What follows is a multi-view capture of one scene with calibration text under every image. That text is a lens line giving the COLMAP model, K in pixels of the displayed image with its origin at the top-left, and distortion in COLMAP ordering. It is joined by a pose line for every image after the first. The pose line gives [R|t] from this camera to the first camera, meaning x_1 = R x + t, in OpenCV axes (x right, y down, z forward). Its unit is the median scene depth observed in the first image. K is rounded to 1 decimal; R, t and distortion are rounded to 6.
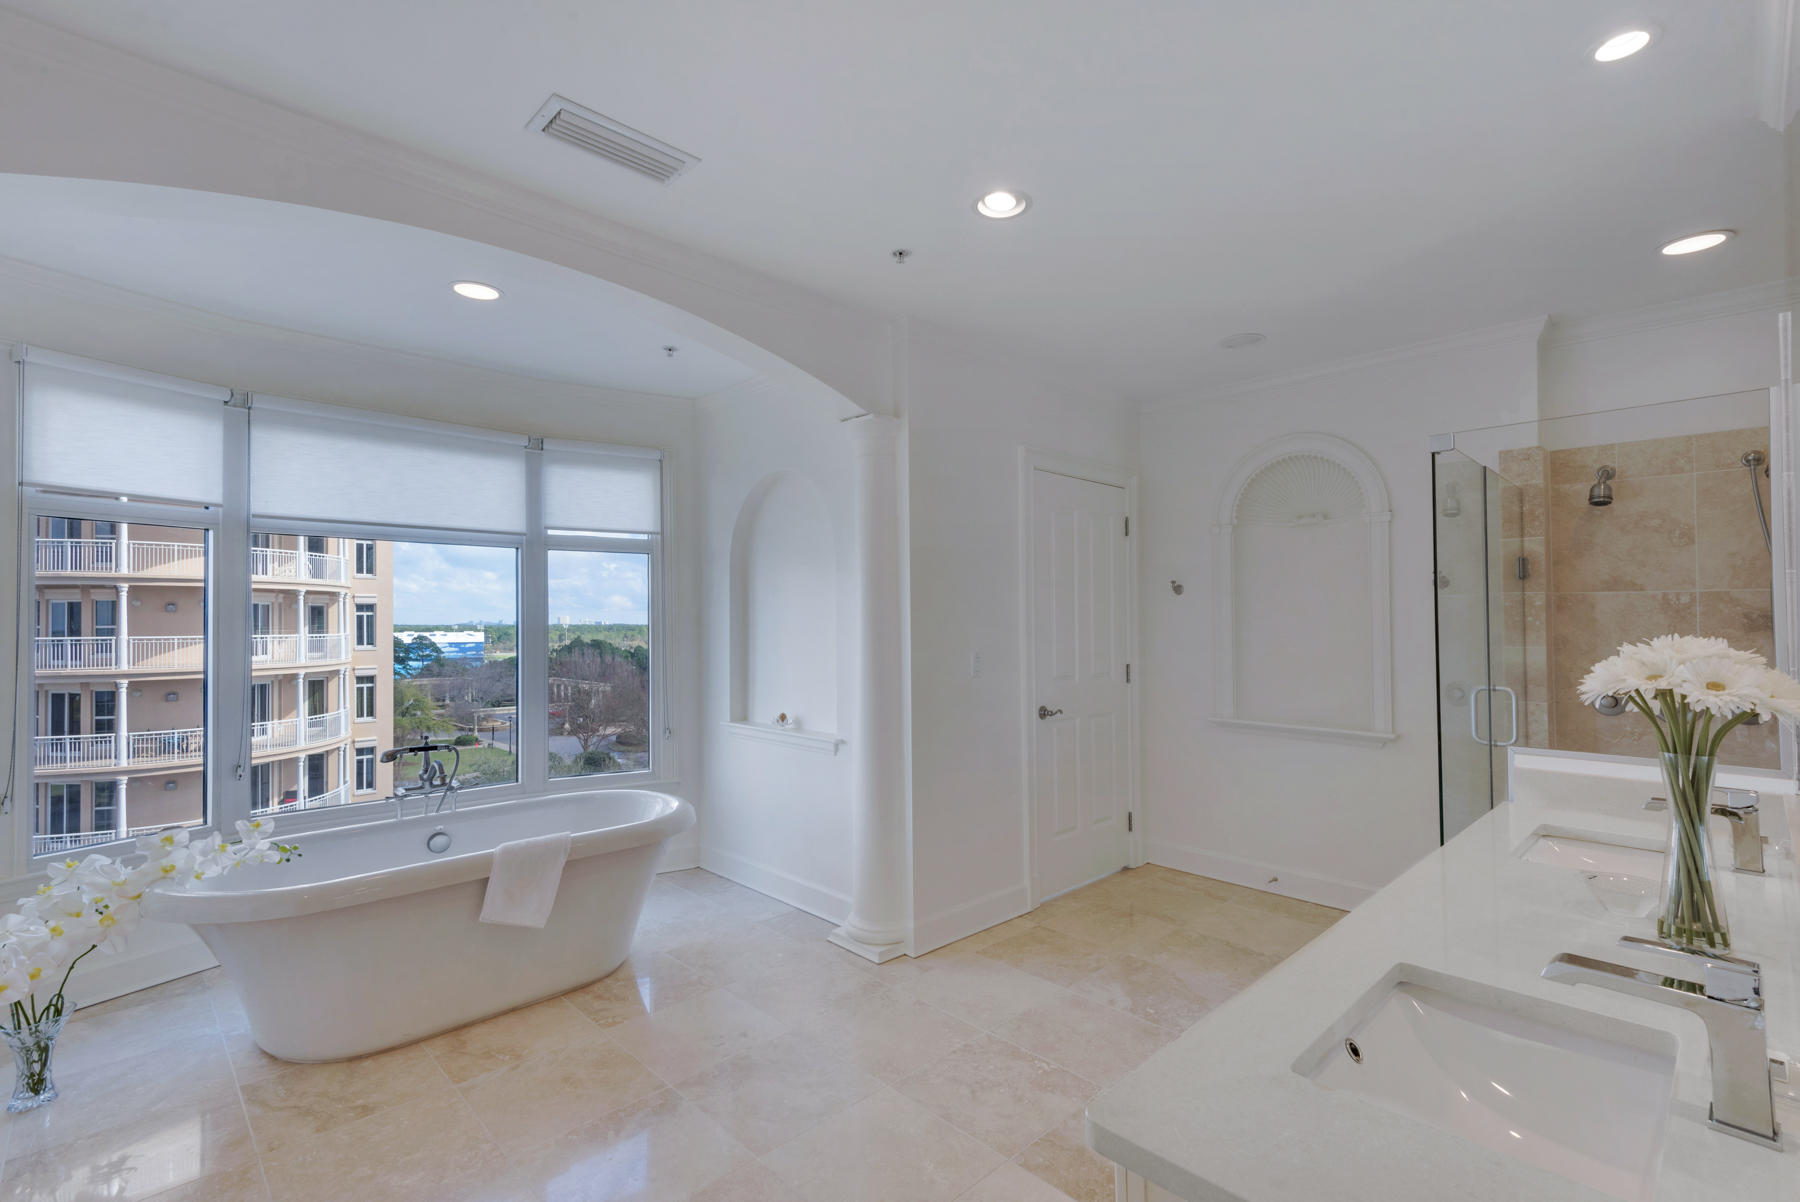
lens RADIAL K [[803.3, 0, 904.7], [0, 803.3, 606.9], [0, 0, 1]] dist [0.034110, -0.018752]
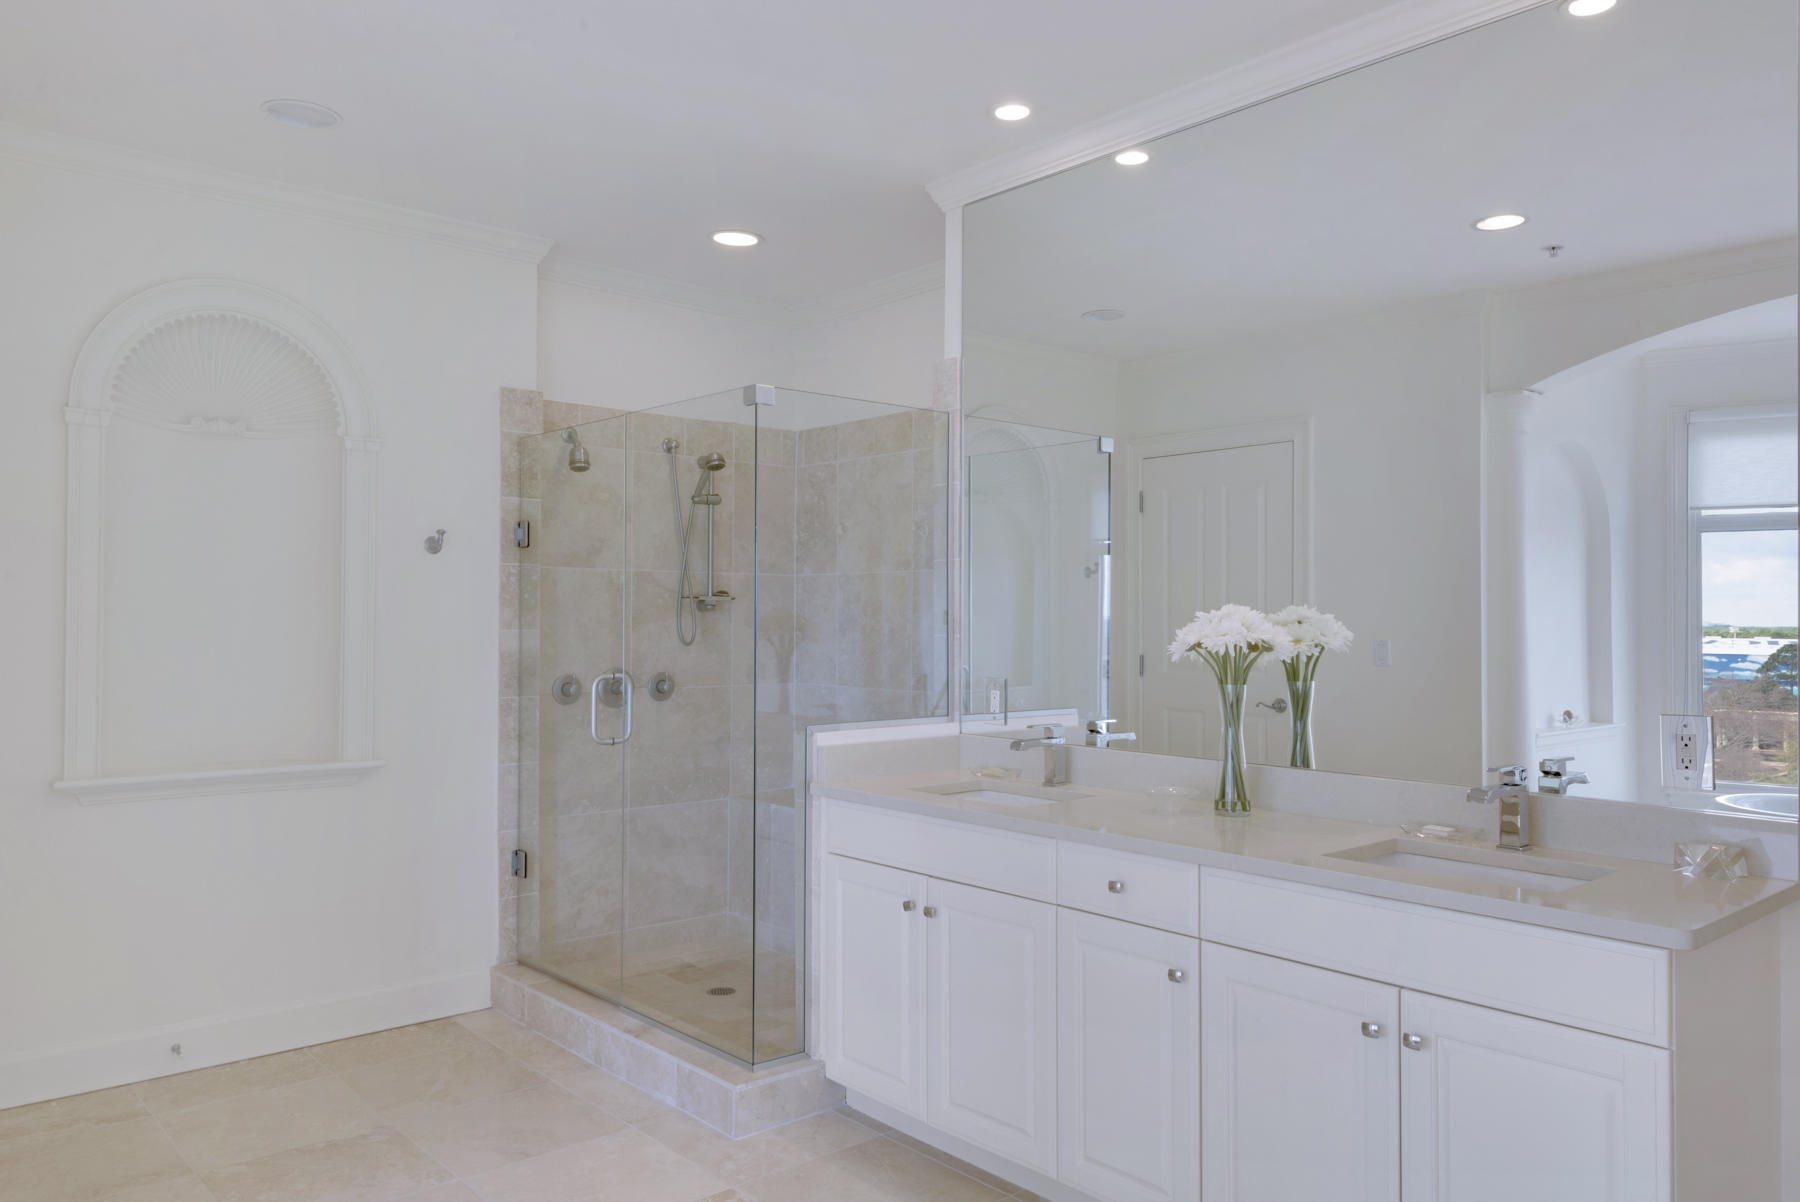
lens RADIAL K [[1283.5, 0, 899.6], [0, 1283.5, 570.2], [0, 0, 1]] dist [-0.000430, -0.000560]
pose [[0.046630, 0.035919, 0.998266, -0.540652], [-0.022958, 0.999128, -0.034877, 0.026088], [-0.998648, -0.021292, 0.047414, 0.575917]]
